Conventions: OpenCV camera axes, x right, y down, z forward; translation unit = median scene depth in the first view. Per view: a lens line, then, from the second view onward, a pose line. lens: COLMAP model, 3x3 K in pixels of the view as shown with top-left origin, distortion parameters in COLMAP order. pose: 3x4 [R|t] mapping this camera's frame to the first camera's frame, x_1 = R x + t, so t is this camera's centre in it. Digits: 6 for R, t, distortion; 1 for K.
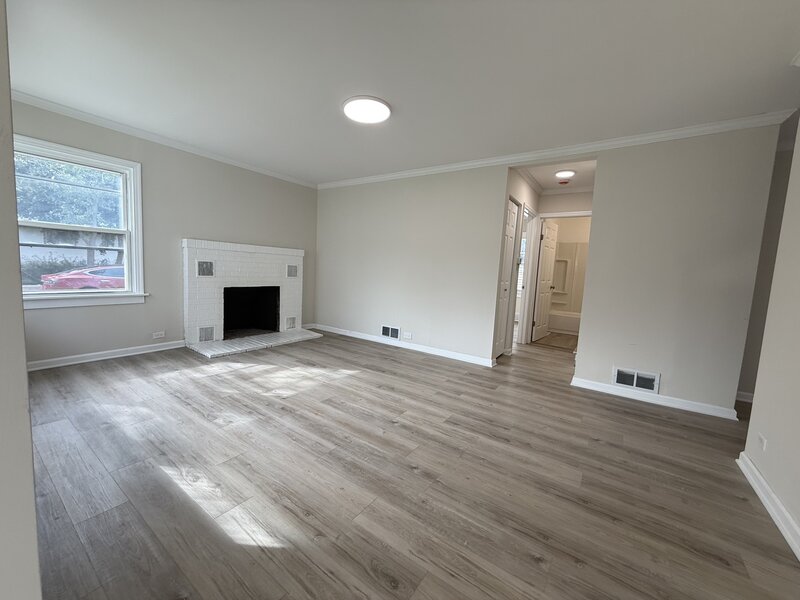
lens RADIAL K [[319.8, 0, 395.6], [0, 319.8, 297.2], [0, 0, 1]] dist [0.001143, -0.000175]
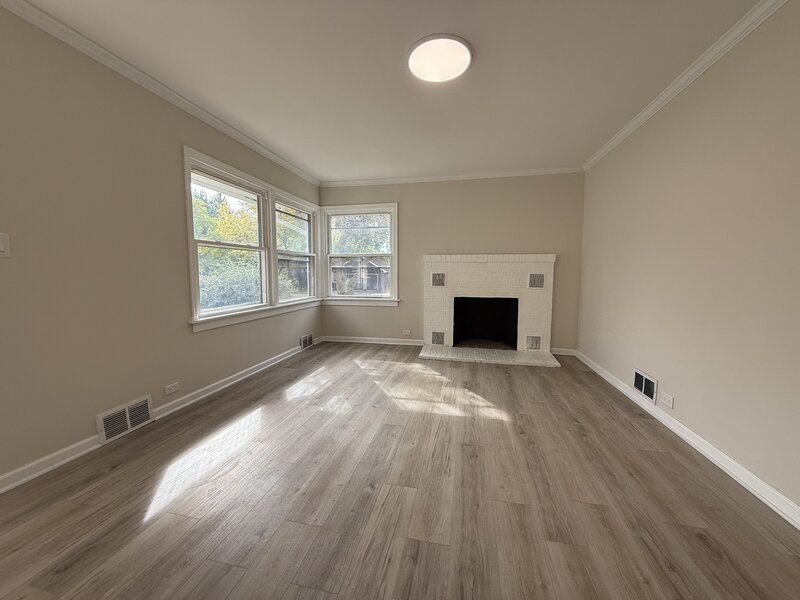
lens RADIAL K [[319.8, 0, 404.1], [0, 319.8, 296.9], [0, 0, 1]] dist [0.001143, -0.000175]
pose [[0.381952, 0.021145, -0.923940, 0.407977], [-0.068043, 0.997668, -0.005296, -0.014706], [0.921674, 0.064890, 0.382500, 0.472953]]
